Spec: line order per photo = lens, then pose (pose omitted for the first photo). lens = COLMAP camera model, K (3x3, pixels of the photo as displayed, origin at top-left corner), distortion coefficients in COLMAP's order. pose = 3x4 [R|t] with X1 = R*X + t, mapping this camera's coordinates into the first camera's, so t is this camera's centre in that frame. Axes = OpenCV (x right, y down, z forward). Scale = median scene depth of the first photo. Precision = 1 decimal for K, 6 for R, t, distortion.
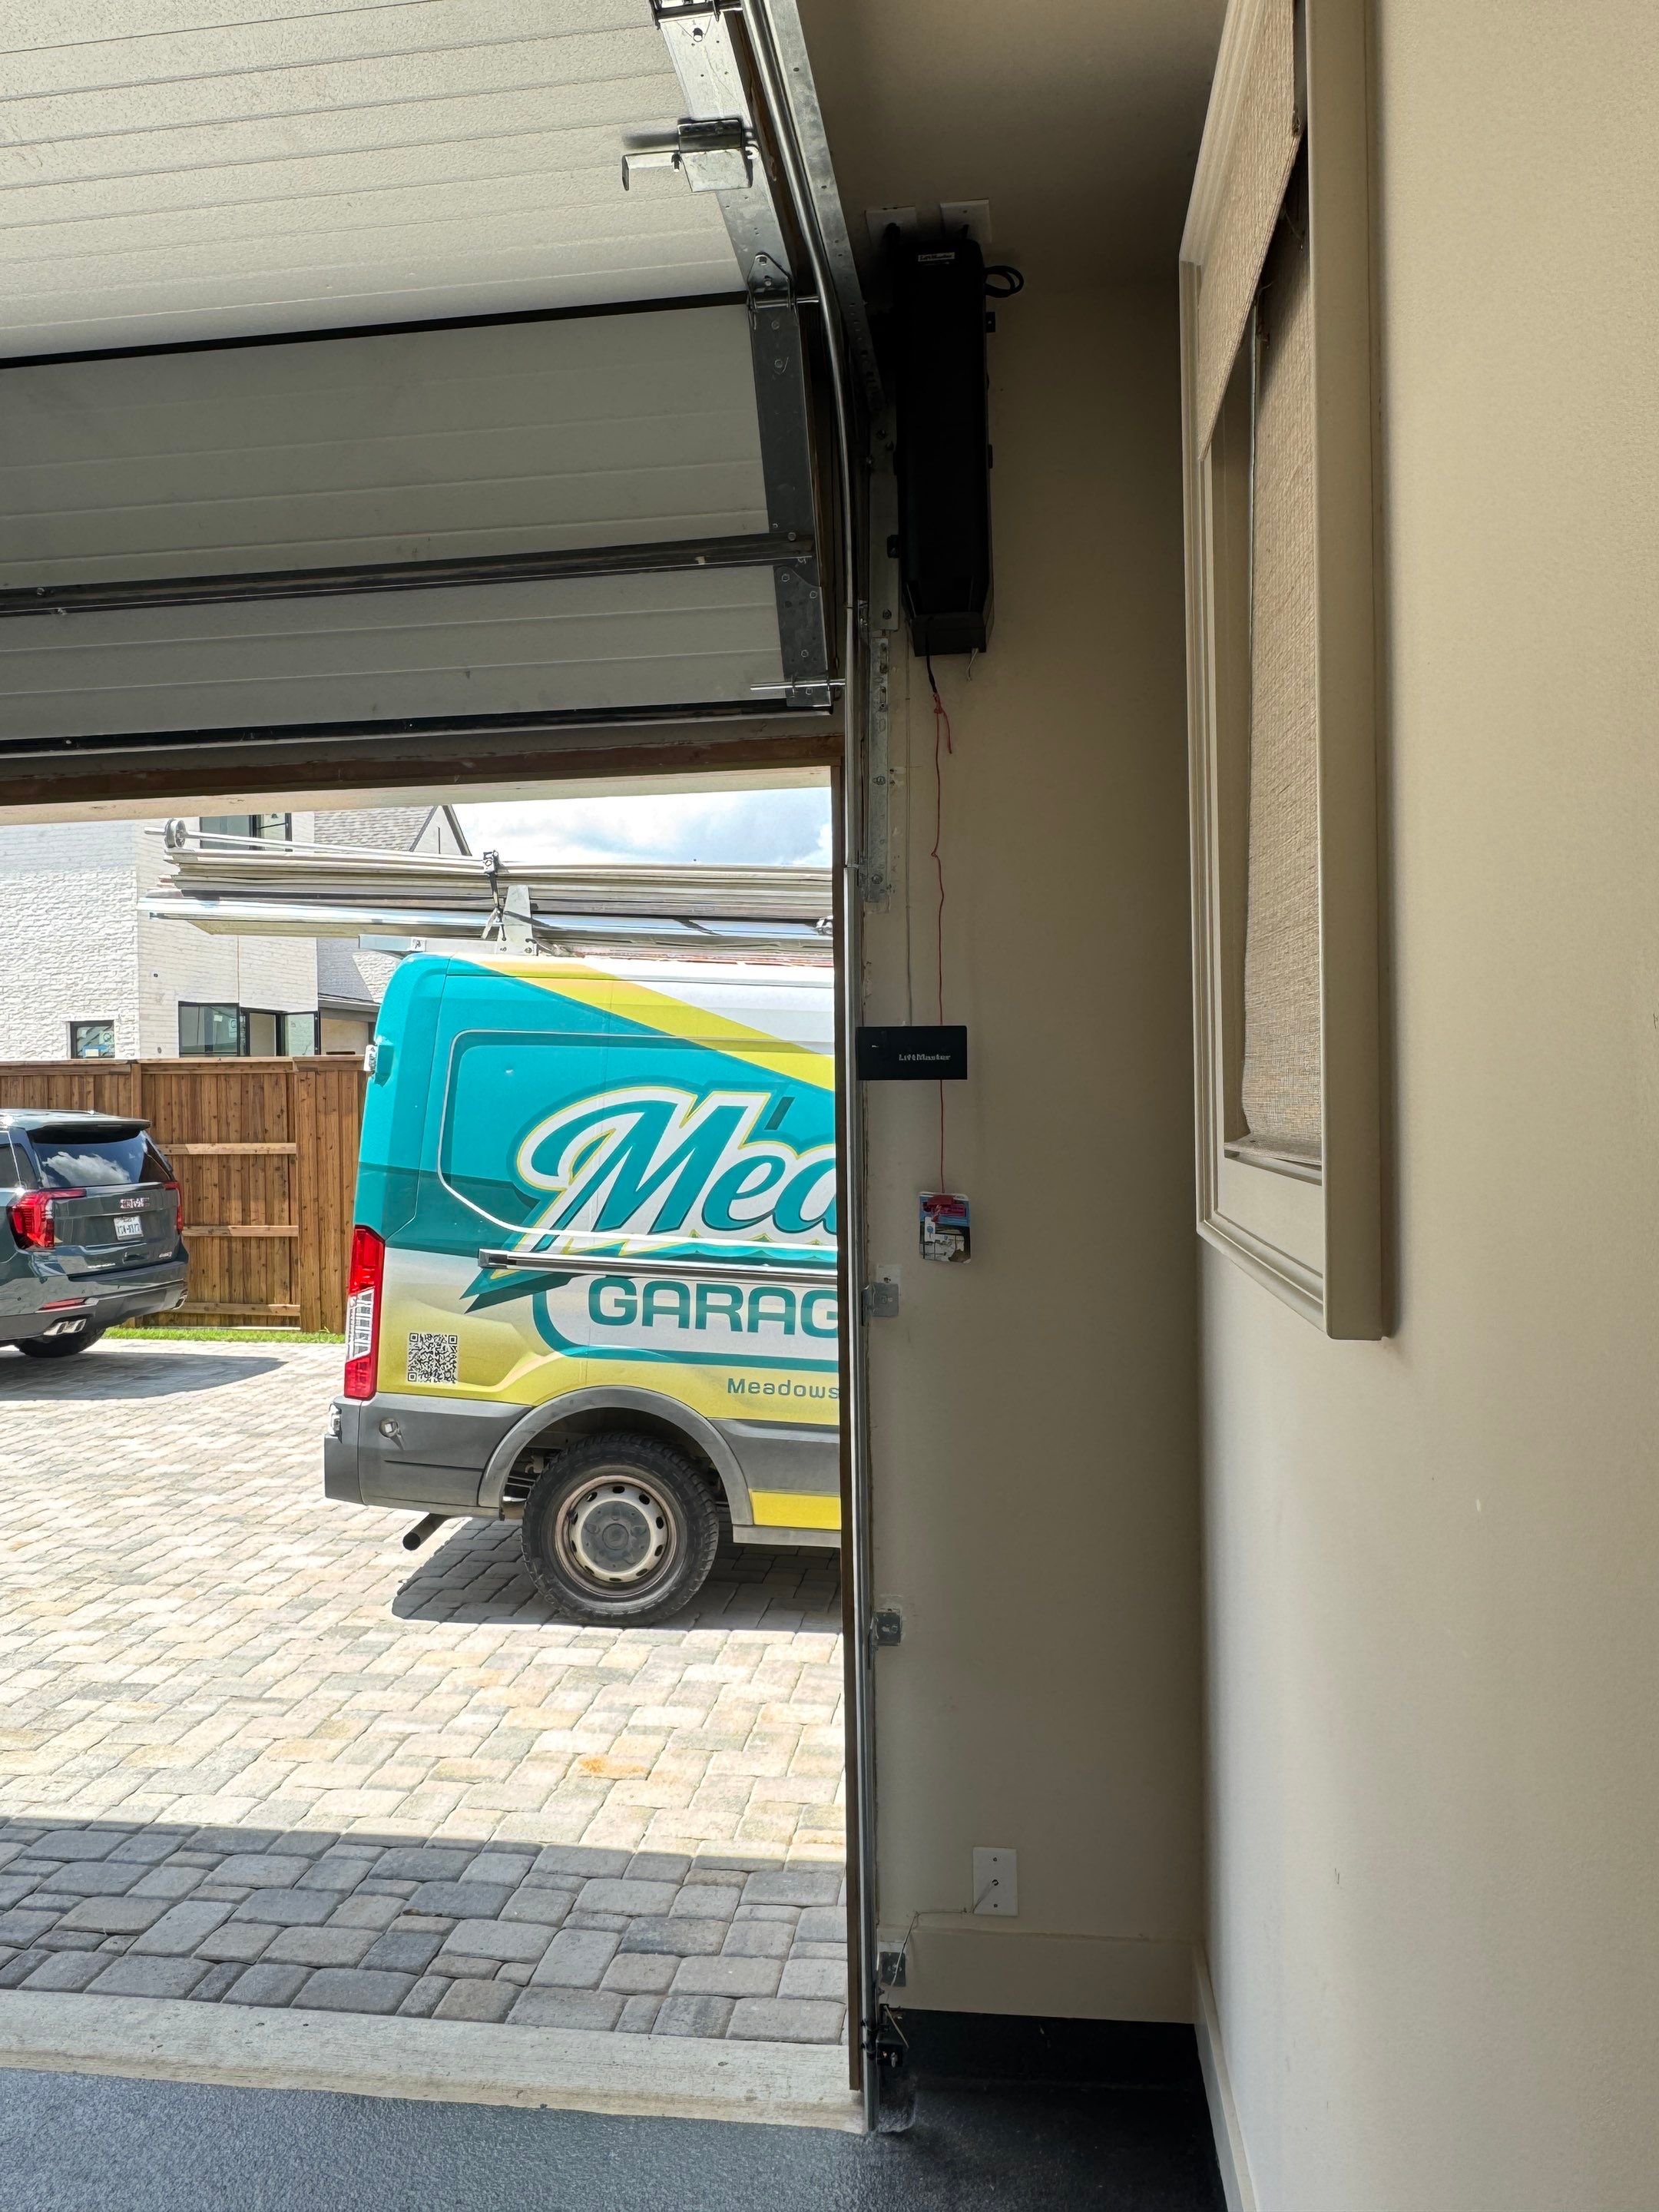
lens RADIAL K [[1567.3, 0, 829.5], [0, 1567.3, 1106.0], [0, 0, 1]] dist [-0.004349, 0.001113]
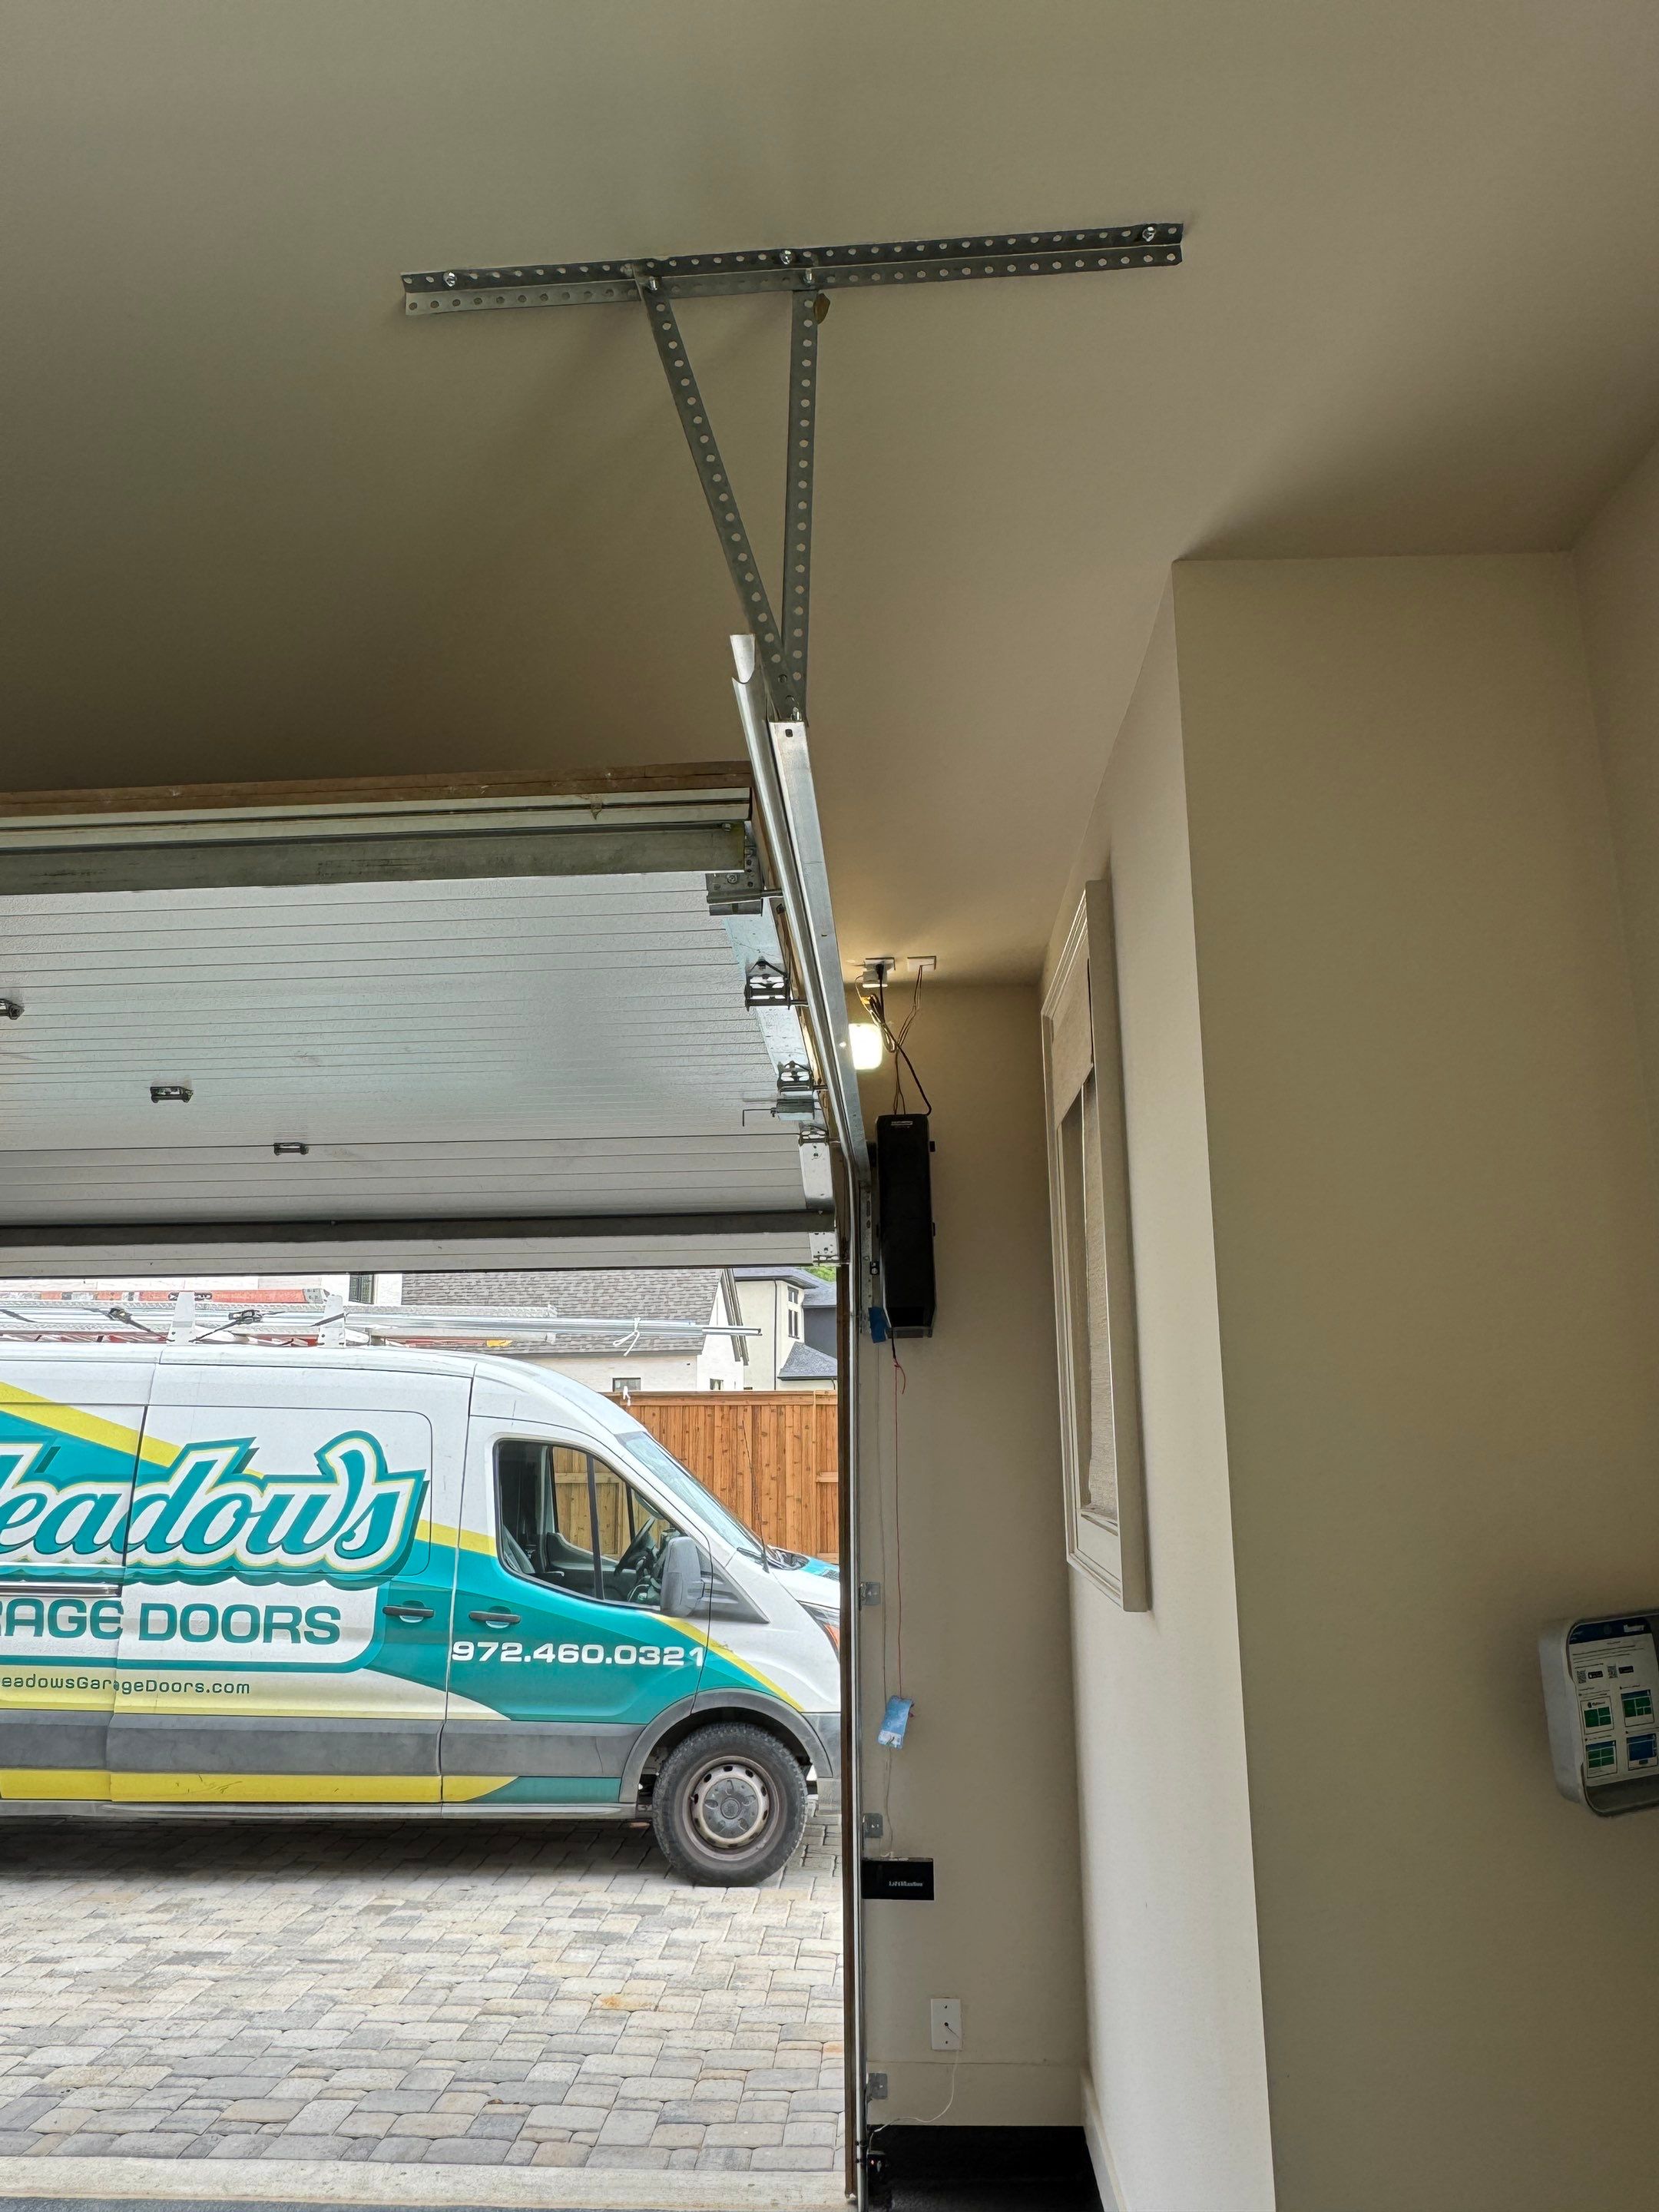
lens RADIAL K [[1445.1, 0, 835.1], [0, 1445.1, 1110.0], [0, 0, 1]] dist [-0.002479, -0.002264]
pose [[0.997457, 0.018821, 0.068740, -0.086436], [-0.003384, 0.975918, -0.218111, -0.034871], [-0.071189, 0.217323, 0.973500, -0.396986]]
